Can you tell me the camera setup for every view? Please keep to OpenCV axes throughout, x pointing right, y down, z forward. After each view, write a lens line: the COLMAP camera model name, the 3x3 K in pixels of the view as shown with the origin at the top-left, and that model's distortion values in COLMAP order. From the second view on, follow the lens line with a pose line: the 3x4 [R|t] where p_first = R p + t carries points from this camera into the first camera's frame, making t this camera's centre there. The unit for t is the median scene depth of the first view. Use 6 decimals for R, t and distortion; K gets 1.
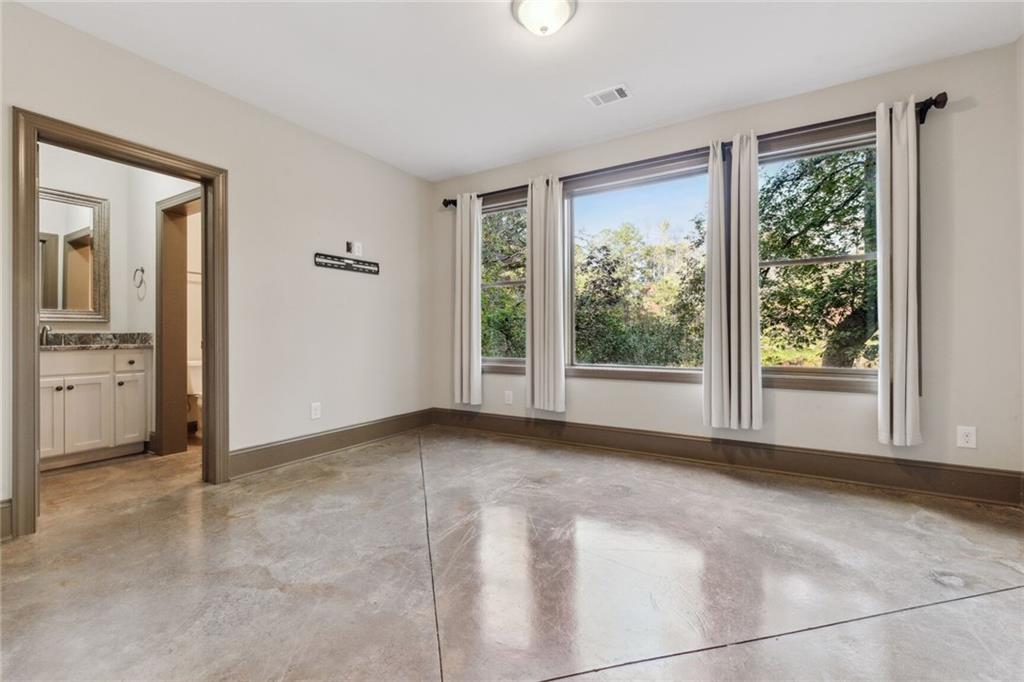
lens RADIAL K [[429.8, 0, 510.2], [0, 429.8, 338.1], [0, 0, 1]] dist [-0.003668, -0.000430]
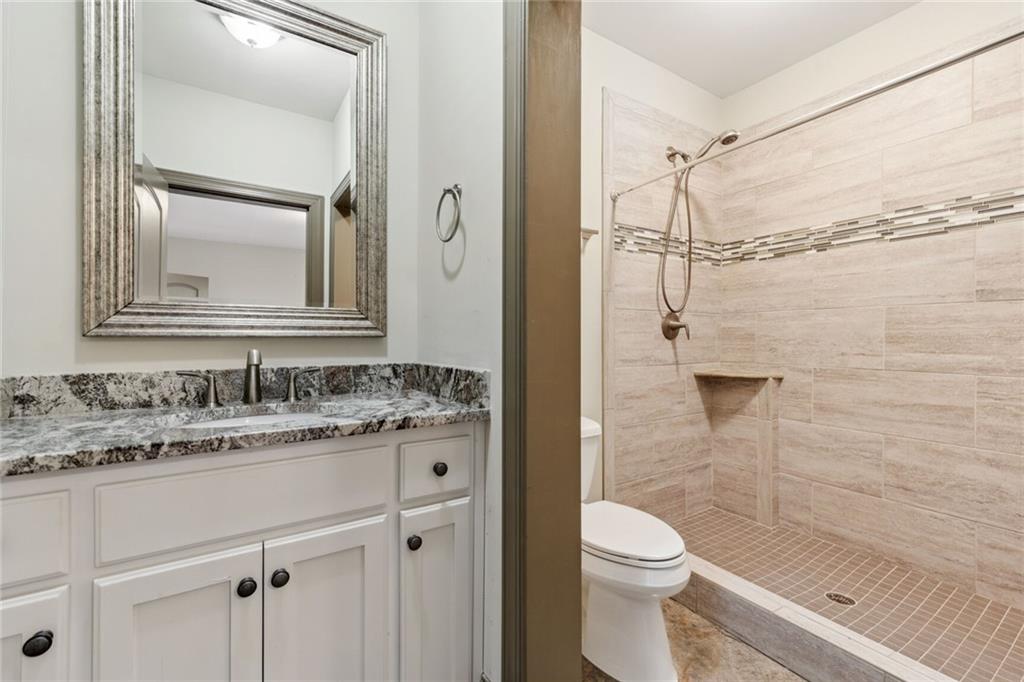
lens RADIAL K [[429.8, 0, 512.6], [0, 429.8, 338.8], [0, 0, 1]] dist [-0.003668, -0.000430]
pose [[0.896400, 0.003640, -0.443231, -0.679494], [-0.005046, 0.999985, -0.001993, -0.037482], [0.443217, 0.004023, 0.896405, 0.722076]]
